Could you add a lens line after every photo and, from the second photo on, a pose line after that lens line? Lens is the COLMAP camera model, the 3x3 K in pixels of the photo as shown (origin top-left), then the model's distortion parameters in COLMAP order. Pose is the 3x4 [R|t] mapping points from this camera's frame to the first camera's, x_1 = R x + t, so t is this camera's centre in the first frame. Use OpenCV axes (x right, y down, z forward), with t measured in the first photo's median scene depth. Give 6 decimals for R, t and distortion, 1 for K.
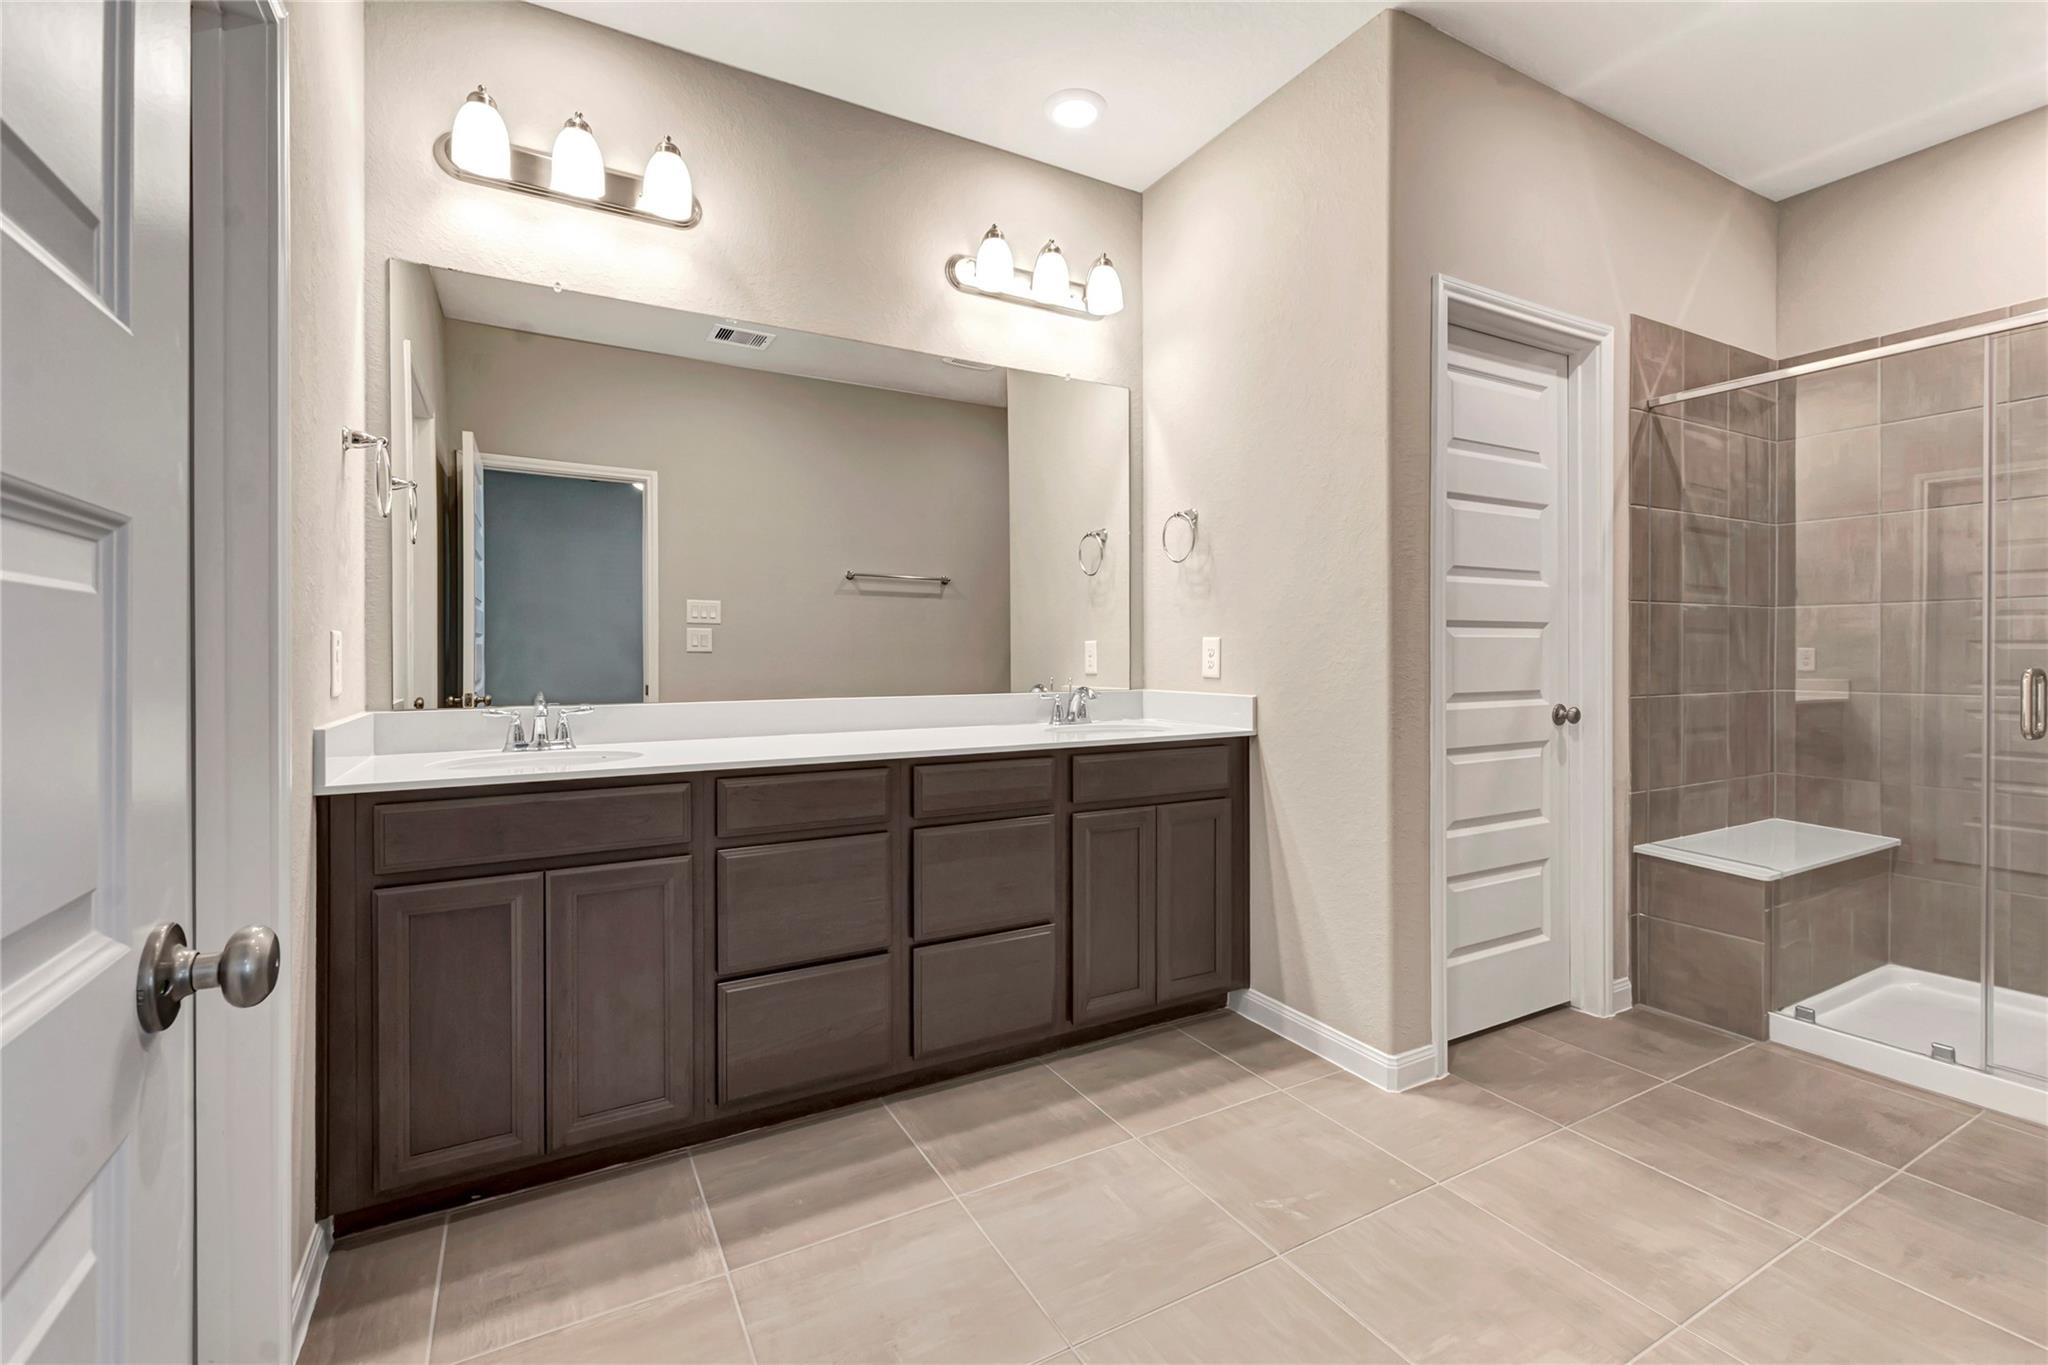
lens RADIAL K [[897.2, 0, 1037.9], [0, 897.2, 661.0], [0, 0, 1]] dist [0.004505, -0.000505]
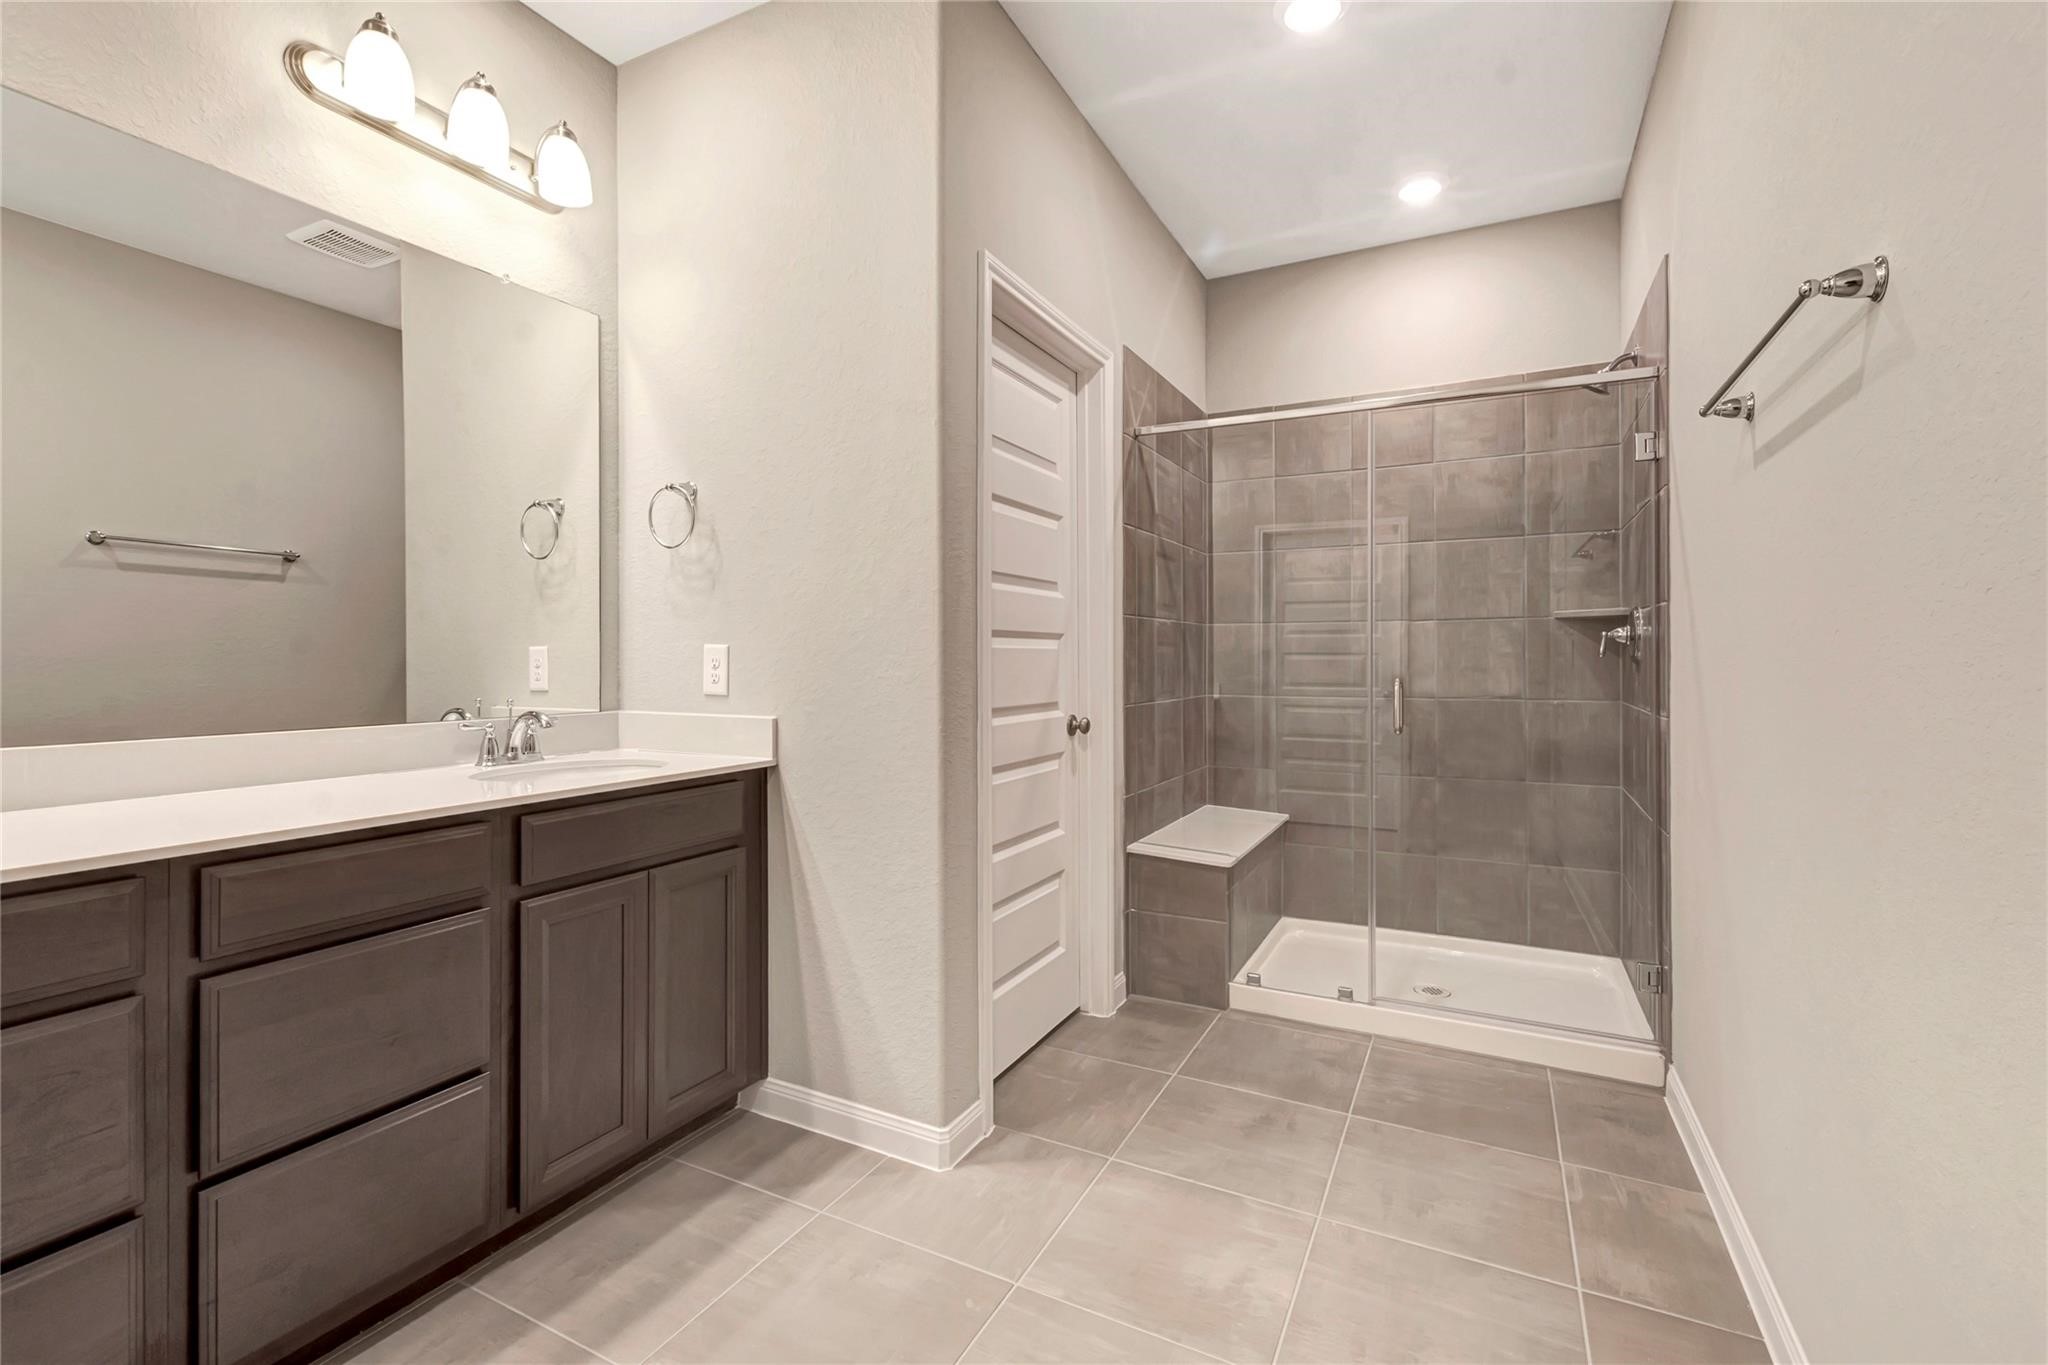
lens RADIAL K [[897.2, 0, 1037.9], [0, 897.2, 661.0], [0, 0, 1]] dist [0.004505, -0.000505]
pose [[0.833836, 0.001733, 0.552009, -0.009028], [0.001196, 0.999987, -0.004946, -0.007671], [-0.552010, 0.004784, 0.833824, 0.180098]]
